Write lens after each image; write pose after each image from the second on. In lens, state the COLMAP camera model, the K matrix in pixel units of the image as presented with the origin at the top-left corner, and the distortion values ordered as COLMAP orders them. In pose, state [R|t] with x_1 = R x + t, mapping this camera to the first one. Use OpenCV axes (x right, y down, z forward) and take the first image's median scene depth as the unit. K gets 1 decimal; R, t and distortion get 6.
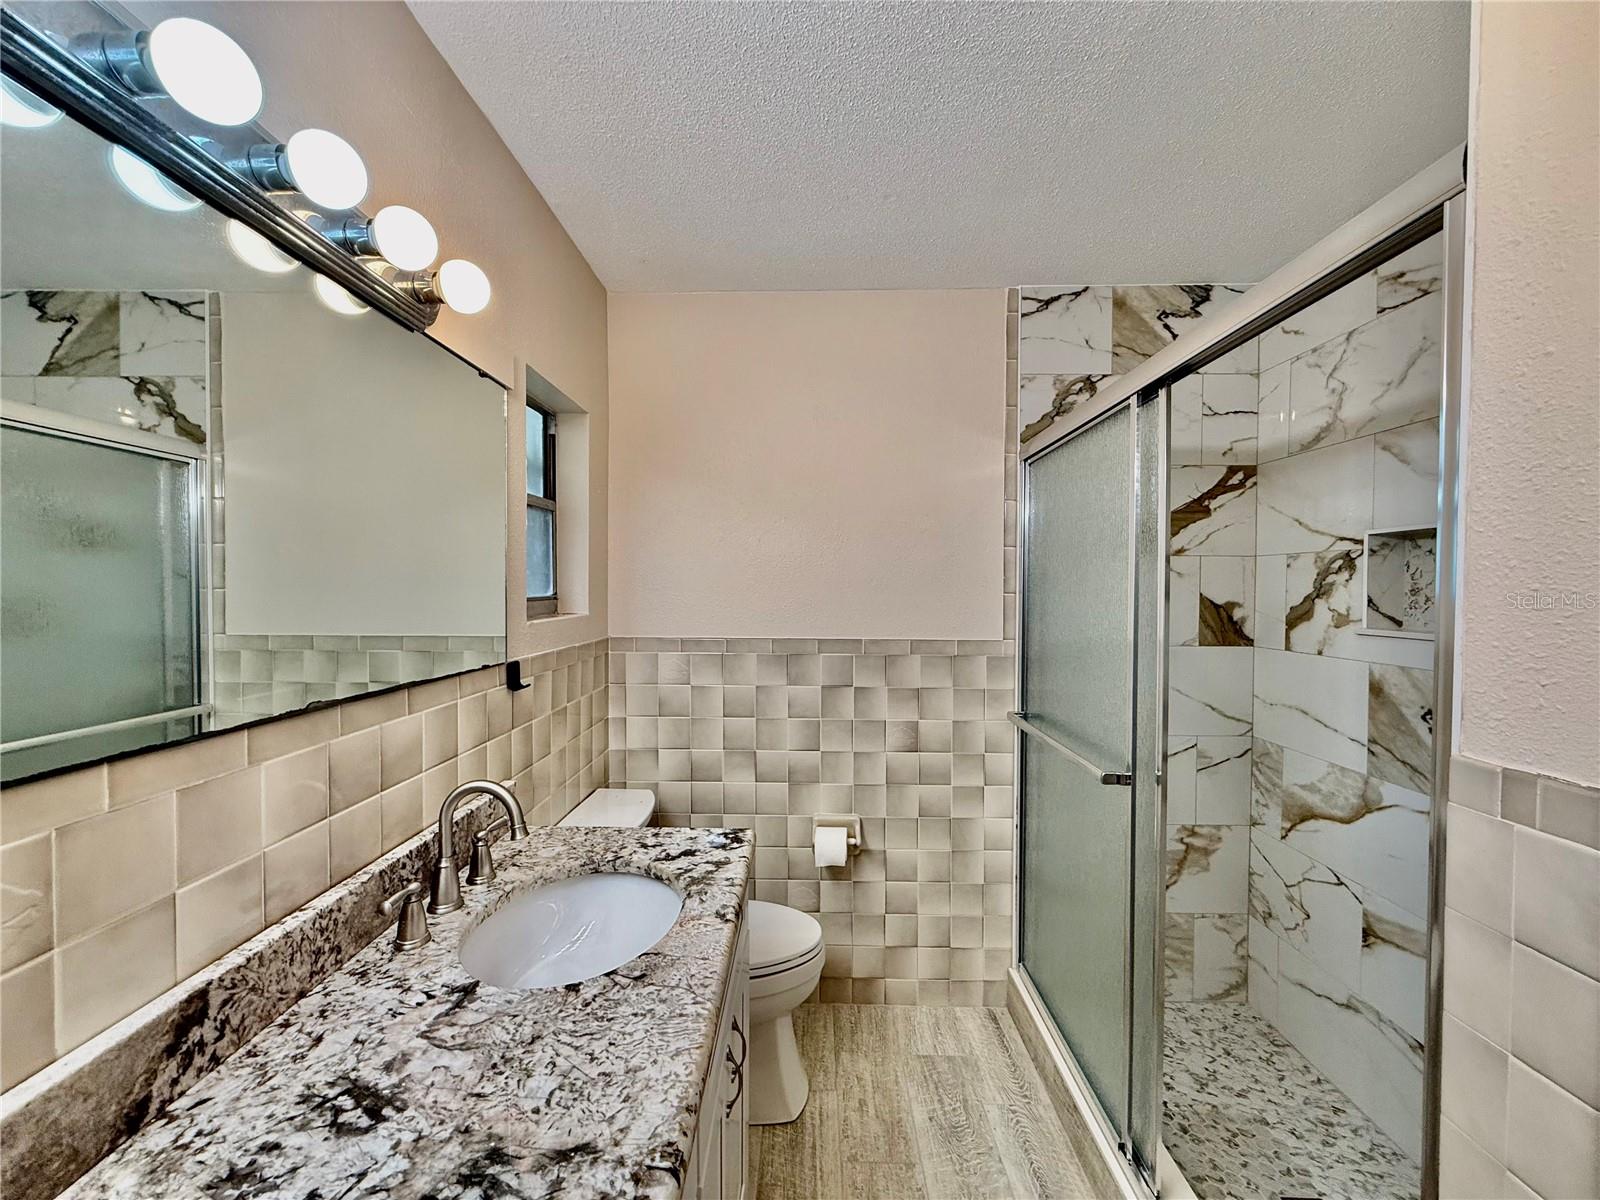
lens RADIAL K [[640.1, 0, 796.3], [0, 640.1, 598.6], [0, 0, 1]] dist [0.000487, 0.000030]
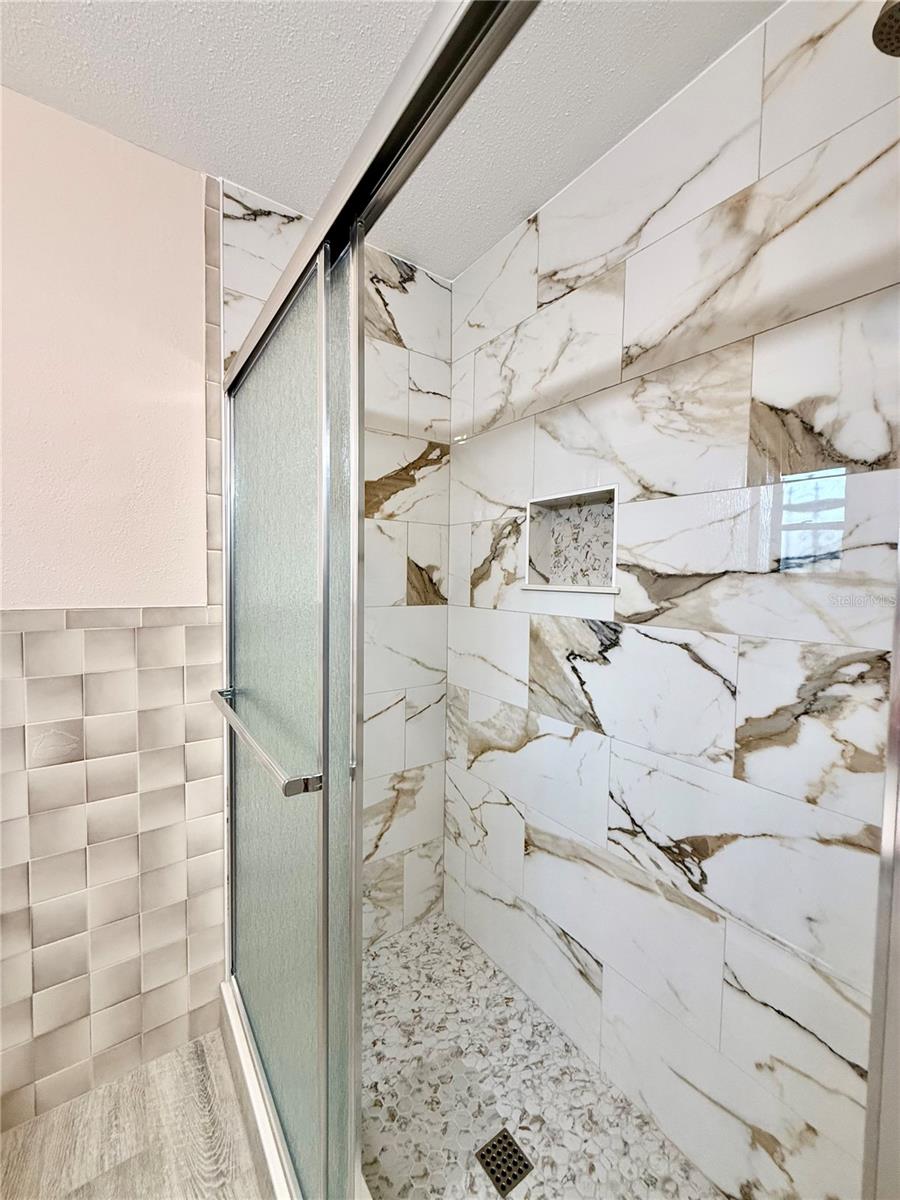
lens RADIAL K [[480.1, 0, 447.5], [0, 480.1, 600.6], [0, 0, 1]] dist [0.000487, 0.000030]
pose [[0.804617, -0.021878, 0.593391, 0.208611], [0.000106, 0.999326, 0.036701, 0.035963], [-0.593794, -0.029467, 0.804077, 0.315185]]
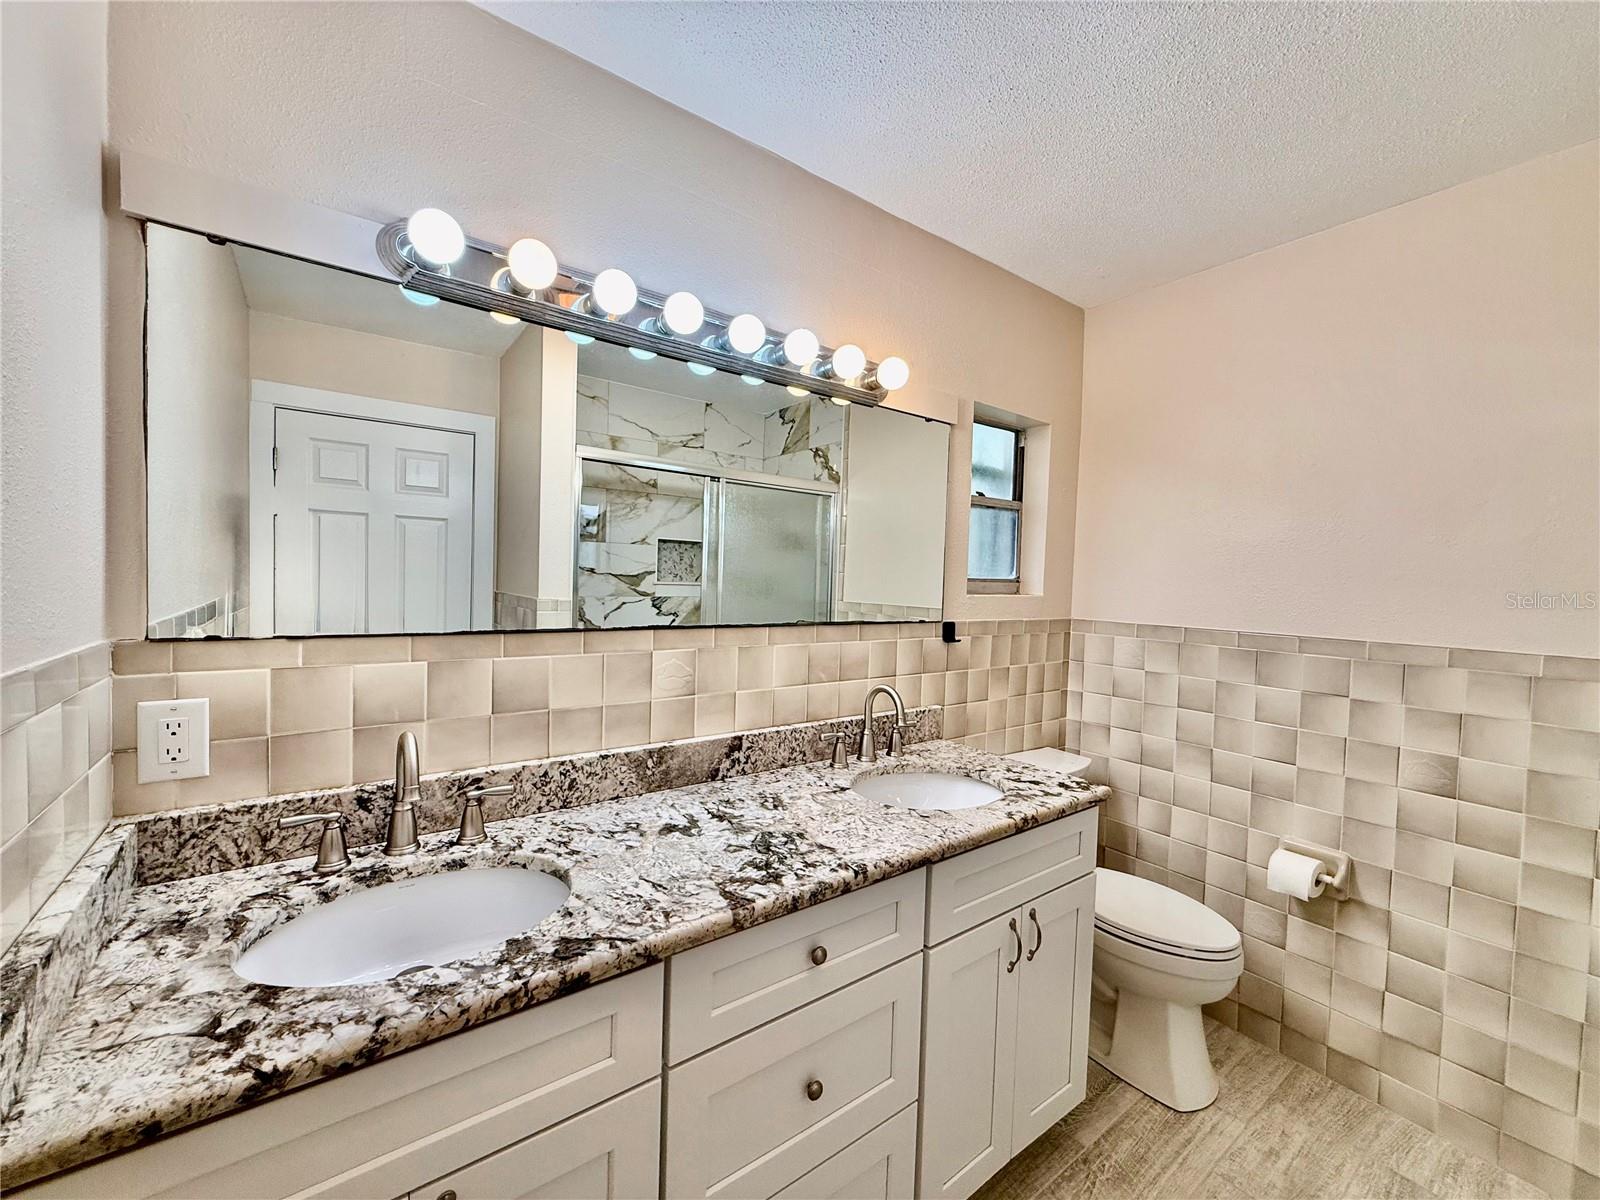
lens RADIAL K [[640.1, 0, 792.8], [0, 640.1, 595.7], [0, 0, 1]] dist [0.000487, 0.000030]
pose [[0.607712, 0.037418, -0.793275, 0.311186], [-0.042666, 0.998985, 0.014435, 0.025434], [0.793010, 0.025074, 0.608692, -0.076020]]
